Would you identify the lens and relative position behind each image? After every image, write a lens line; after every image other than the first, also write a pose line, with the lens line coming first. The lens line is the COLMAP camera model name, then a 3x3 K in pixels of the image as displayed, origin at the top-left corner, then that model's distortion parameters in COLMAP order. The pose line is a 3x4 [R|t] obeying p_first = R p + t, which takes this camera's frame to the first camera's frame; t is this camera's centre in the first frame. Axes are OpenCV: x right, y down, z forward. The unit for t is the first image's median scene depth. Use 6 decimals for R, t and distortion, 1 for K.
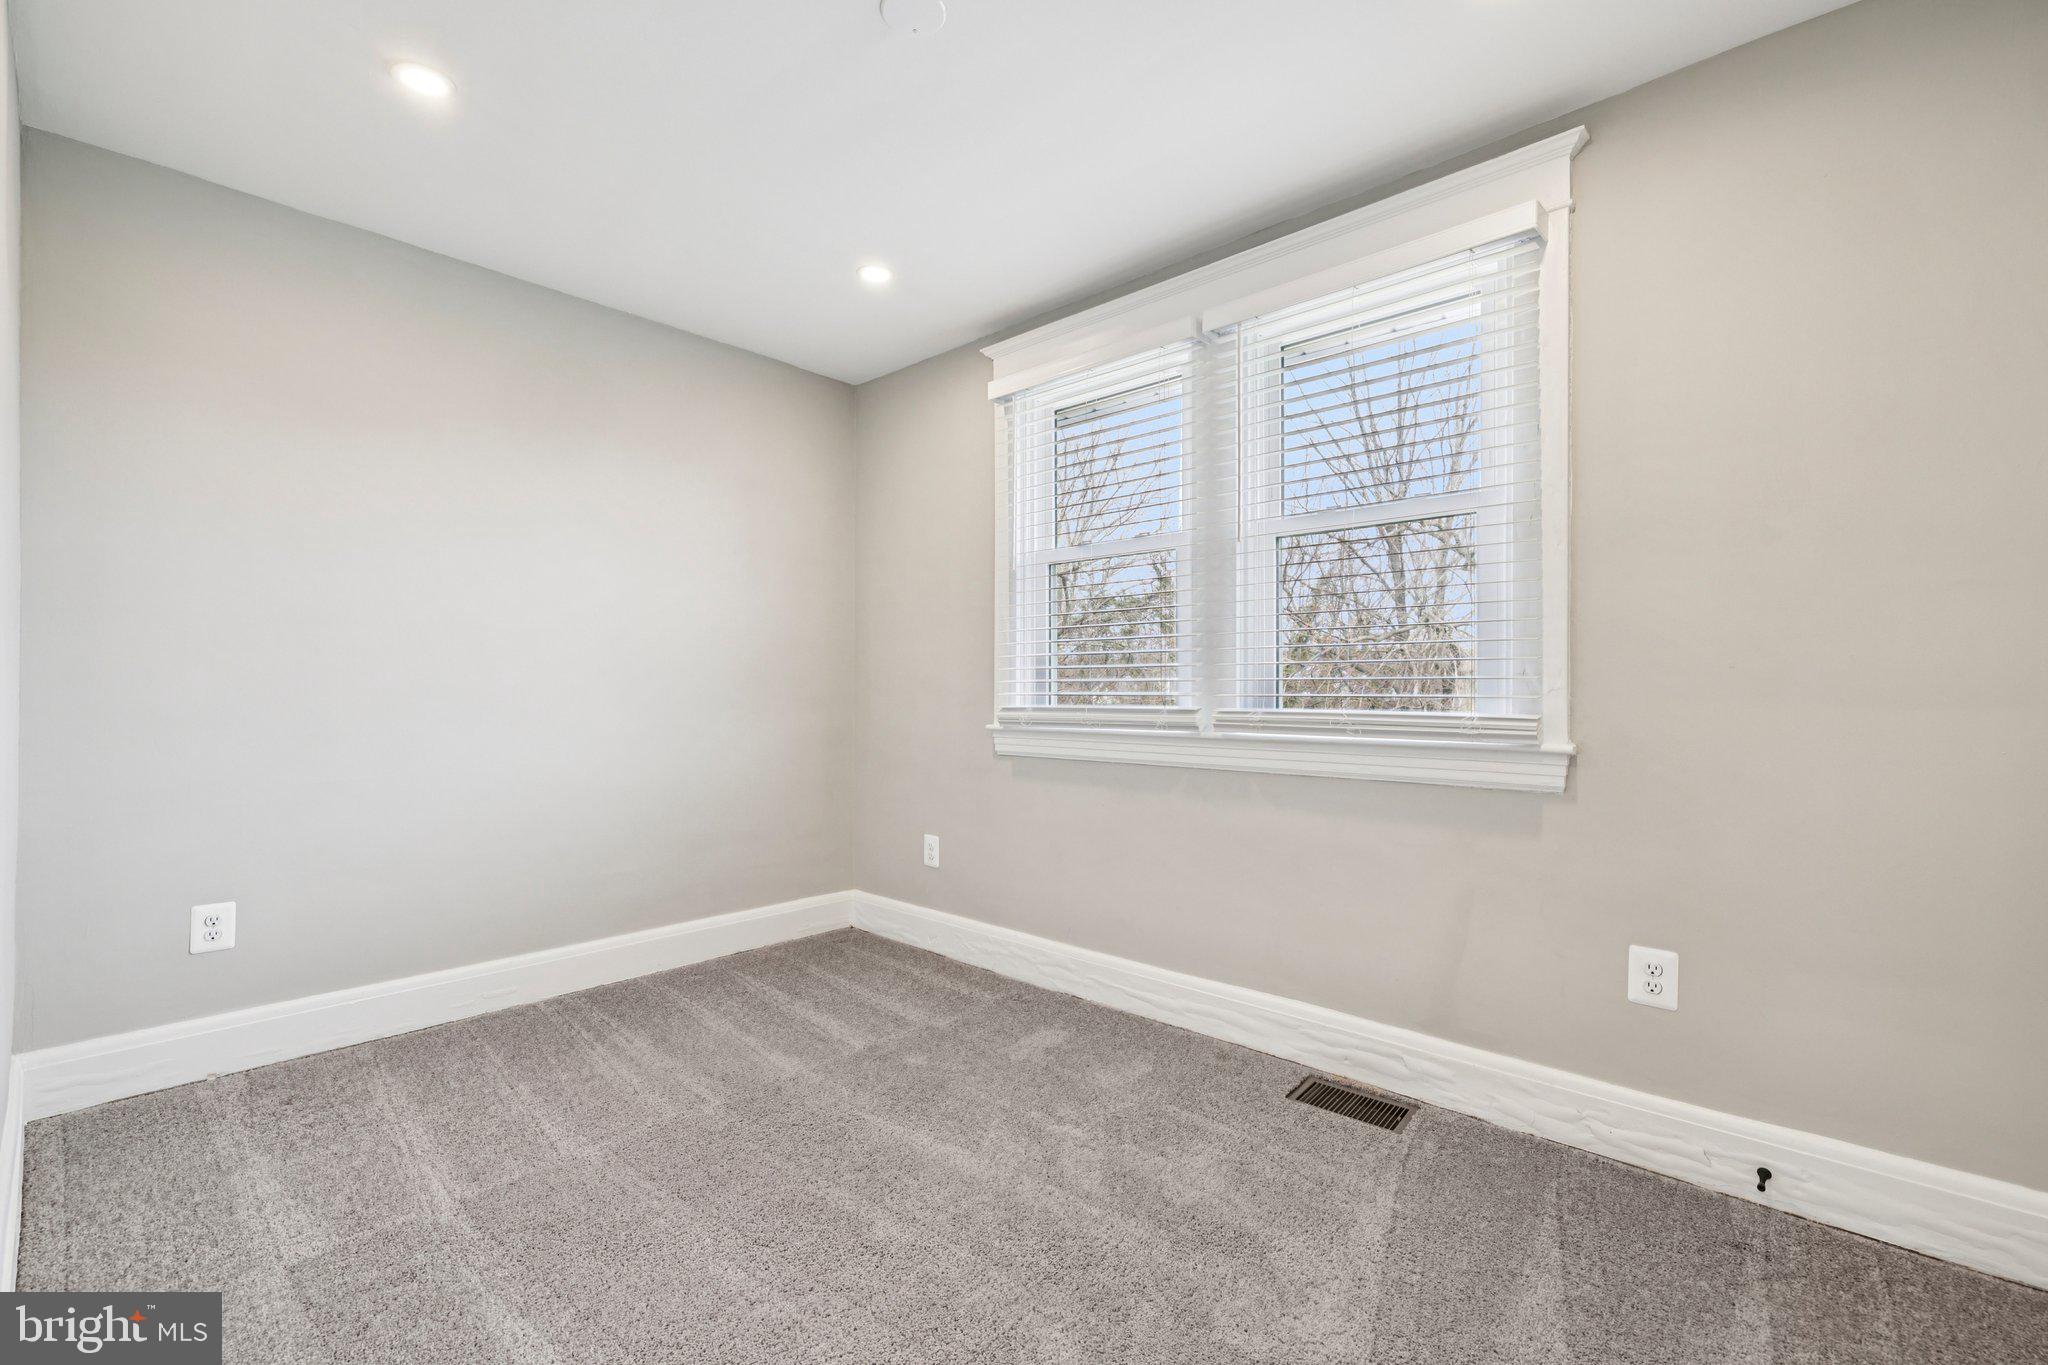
lens RADIAL K [[865.6, 0, 1019.6], [0, 865.6, 680.7], [0, 0, 1]] dist [-0.001099, -0.000226]
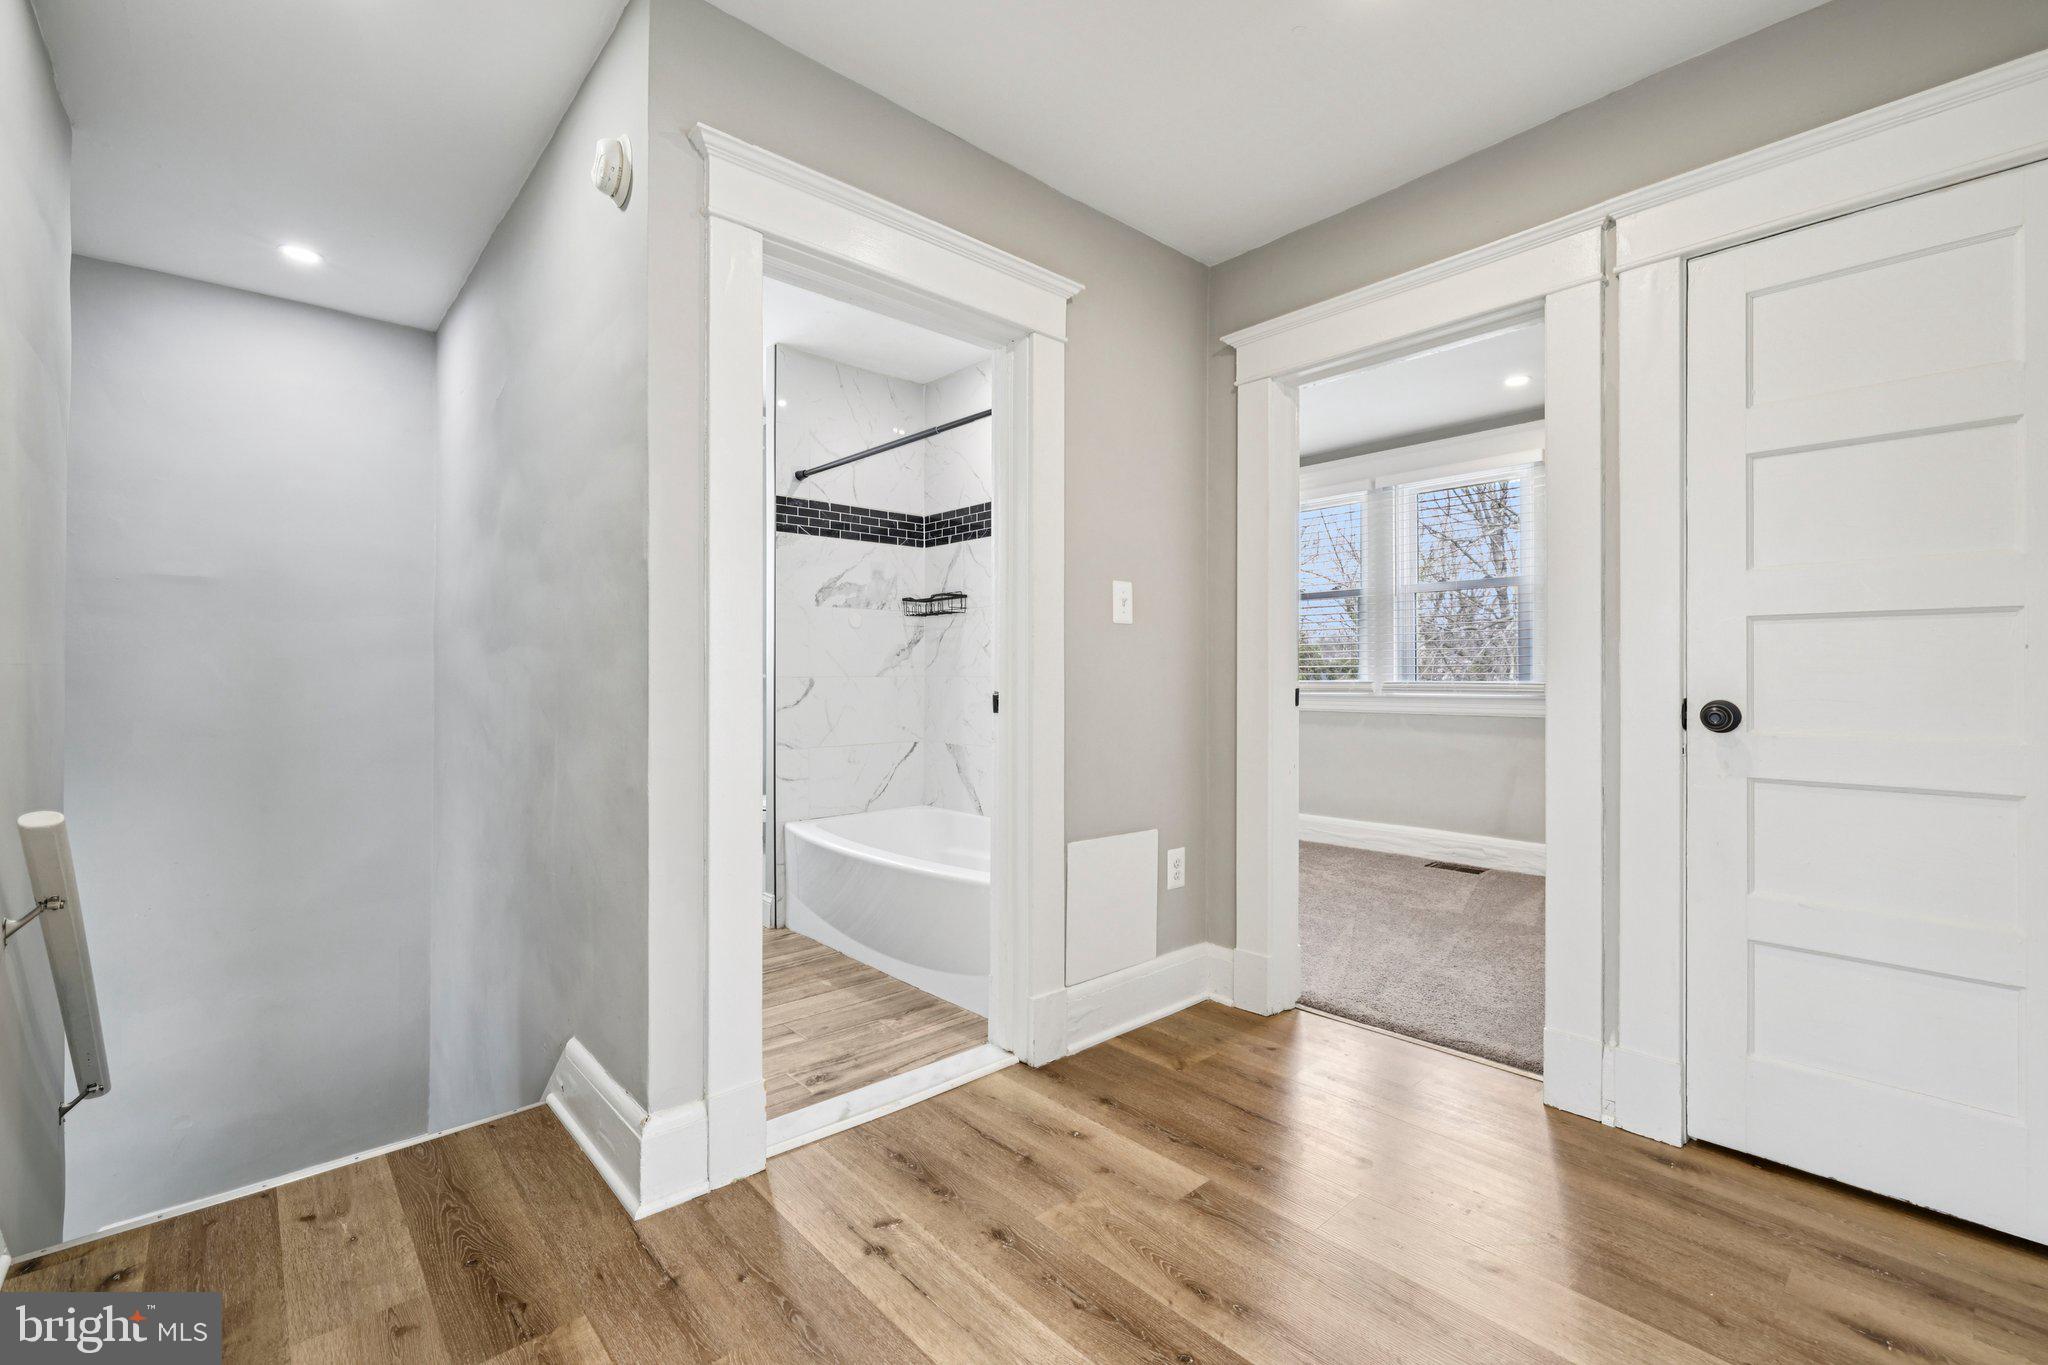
lens RADIAL K [[865.6, 0, 1019.6], [0, 865.6, 680.7], [0, 0, 1]] dist [-0.001099, -0.000226]
pose [[0.995040, -0.004229, -0.099384, -0.383531], [0.005715, 0.999876, 0.014675, -0.002011], [0.099310, -0.015171, 0.994941, -0.992546]]
